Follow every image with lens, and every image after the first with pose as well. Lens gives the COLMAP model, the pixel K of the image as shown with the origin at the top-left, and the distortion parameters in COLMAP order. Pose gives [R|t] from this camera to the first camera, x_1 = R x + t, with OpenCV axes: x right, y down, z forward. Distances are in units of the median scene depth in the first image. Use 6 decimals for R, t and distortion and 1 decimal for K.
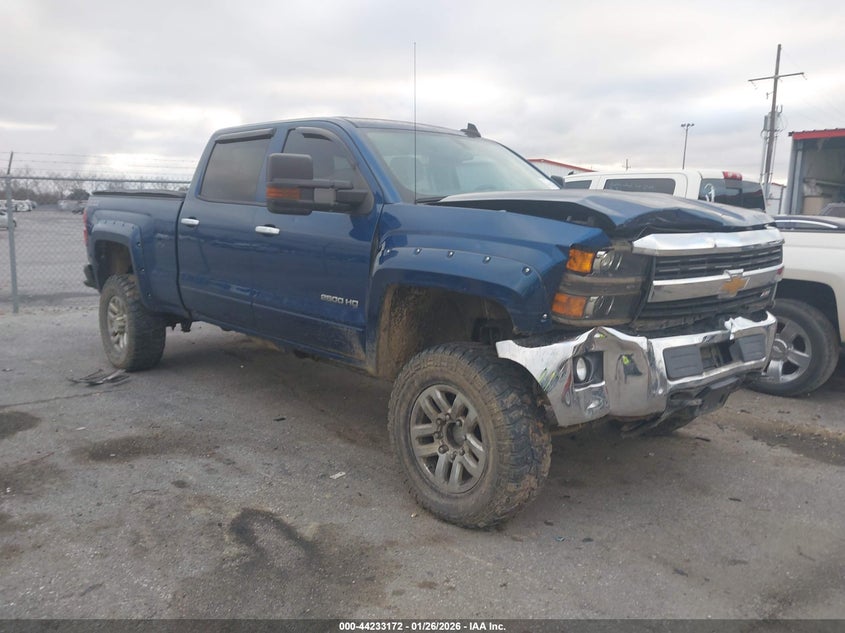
lens RADIAL K [[650.9, 0, 422.5], [0, 650.9, 316.5], [0, 0, 1]] dist [0.000004, -0.000311]
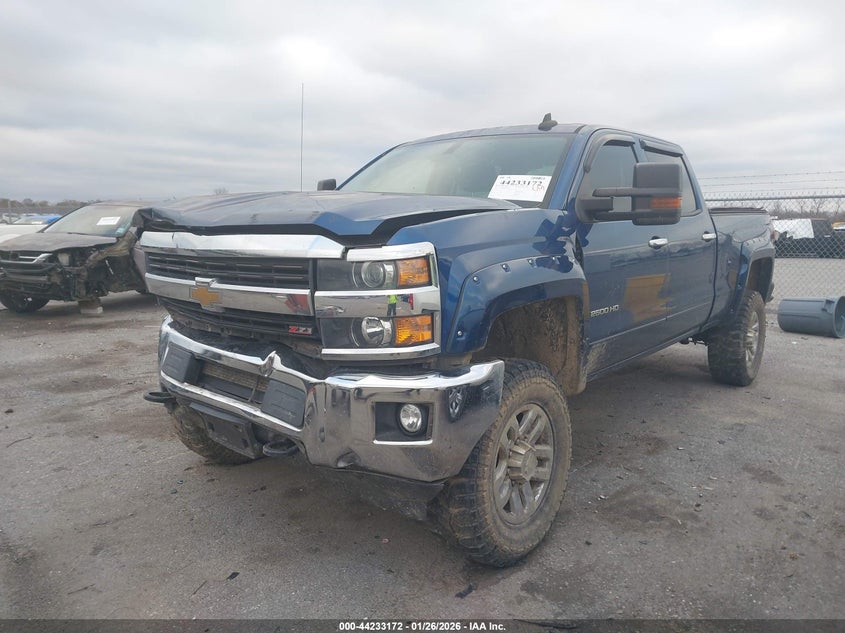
lens RADIAL K [[677.3, 0, 422.5], [0, 677.3, 316.5], [0, 0, 1]] dist [0.001047, -0.000956]
pose [[0.115251, 0.131834, -0.984549, 1.256707], [-0.178116, 0.977832, 0.110084, -0.153169], [0.977237, 0.162677, 0.136177, 1.043730]]
